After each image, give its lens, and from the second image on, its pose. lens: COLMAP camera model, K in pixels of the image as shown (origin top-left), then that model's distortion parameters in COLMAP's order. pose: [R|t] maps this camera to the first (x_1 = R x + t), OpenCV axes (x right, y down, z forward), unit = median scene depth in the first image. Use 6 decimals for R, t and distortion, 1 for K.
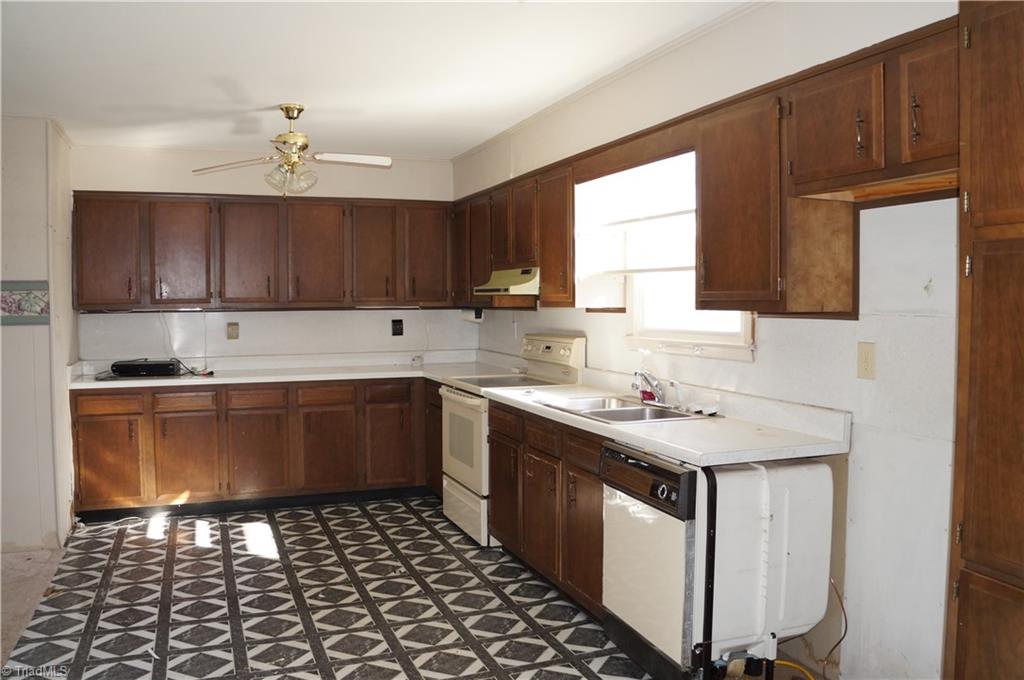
lens RADIAL K [[814.7, 0, 512.0], [0, 814.7, 340.0], [0, 0, 1]] dist [-0.192466, 0.147427]
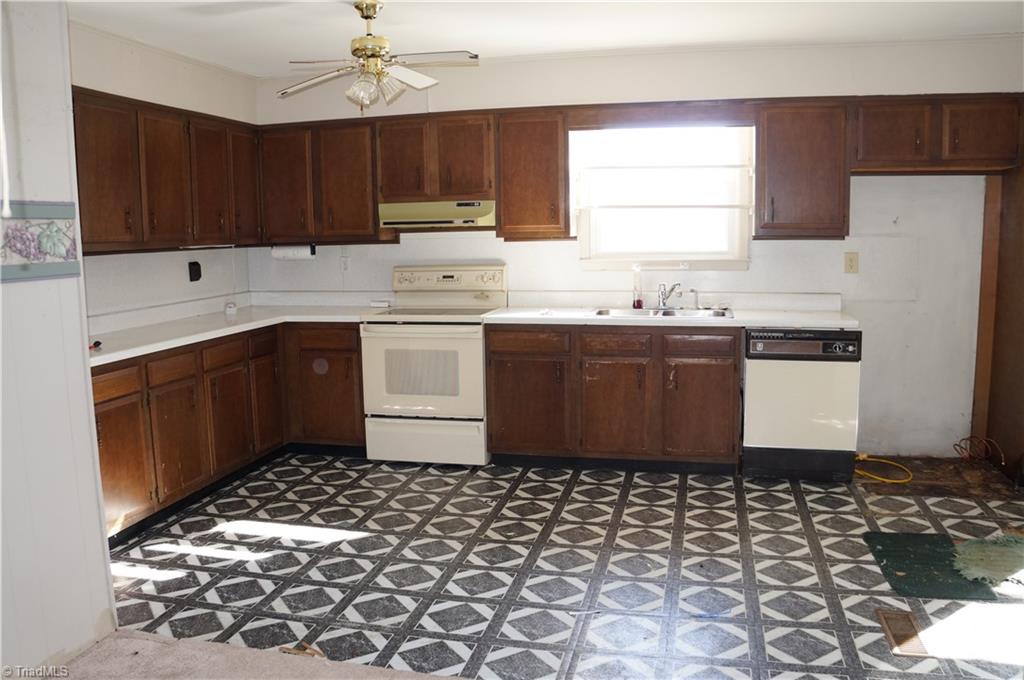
lens RADIAL K [[814.7, 0, 512.0], [0, 814.7, 340.0], [0, 0, 1]] dist [-0.192466, 0.147427]
pose [[0.572689, -0.114184, 0.811781, -0.907698], [0.054904, 0.993371, 0.100993, -0.013513], [-0.817932, -0.013268, 0.575162, 0.382243]]
